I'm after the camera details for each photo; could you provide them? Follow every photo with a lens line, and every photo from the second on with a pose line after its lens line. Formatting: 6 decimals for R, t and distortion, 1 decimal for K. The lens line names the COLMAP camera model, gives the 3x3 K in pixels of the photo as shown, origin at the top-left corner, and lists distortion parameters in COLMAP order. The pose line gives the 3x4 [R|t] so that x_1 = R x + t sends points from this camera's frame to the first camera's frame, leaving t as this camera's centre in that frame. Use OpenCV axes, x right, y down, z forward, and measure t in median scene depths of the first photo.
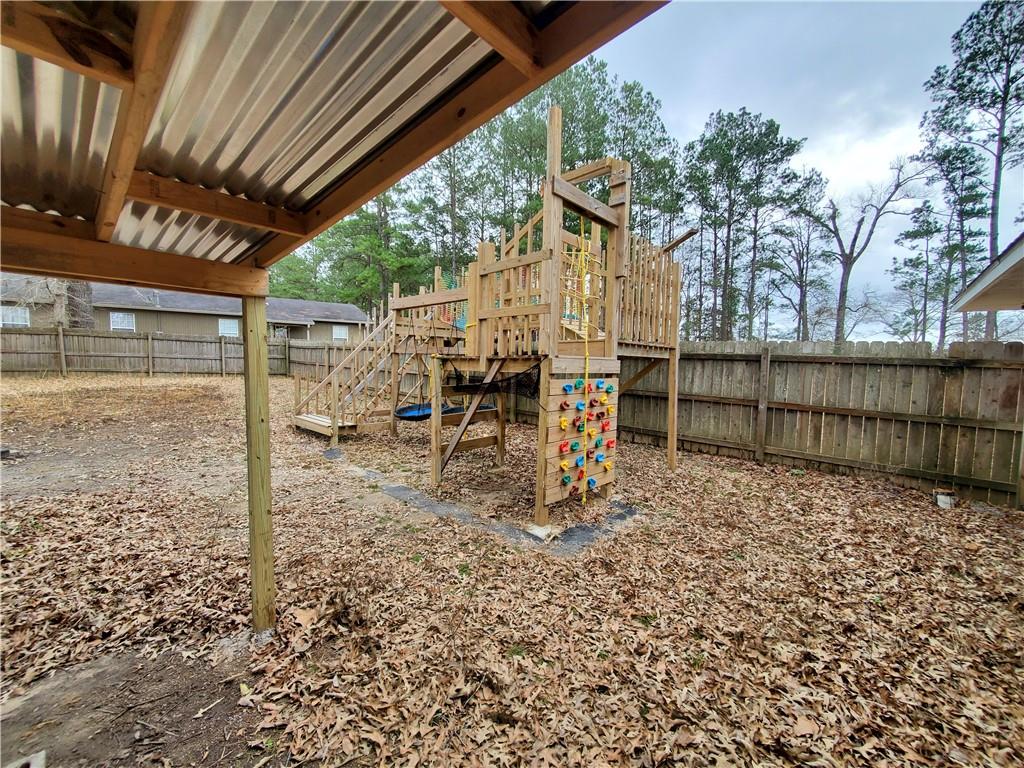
lens RADIAL K [[406.8, 0, 501.7], [0, 406.8, 392.9], [0, 0, 1]] dist [-0.000106, -0.003062]
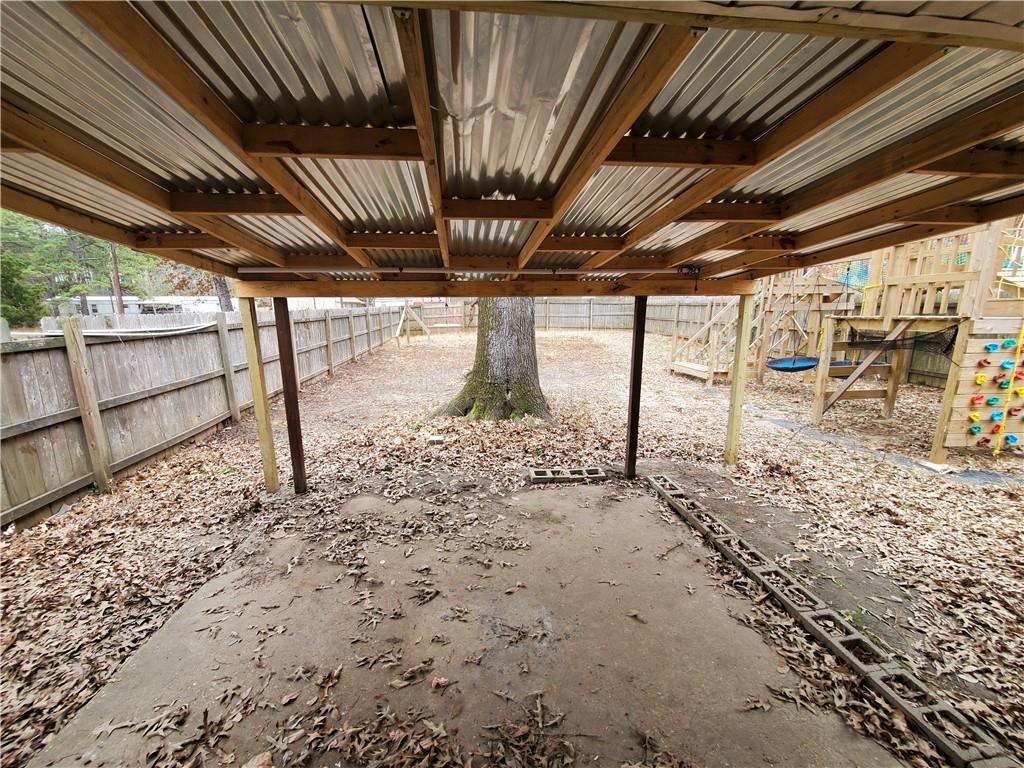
lens RADIAL K [[406.8, 0, 501.7], [0, 406.8, 392.9], [0, 0, 1]] dist [-0.000106, -0.003062]
pose [[0.740201, 0.106188, -0.663948, -0.074789], [-0.028804, 0.991552, 0.126471, 0.010350], [0.671769, -0.074490, 0.737006, -0.664570]]
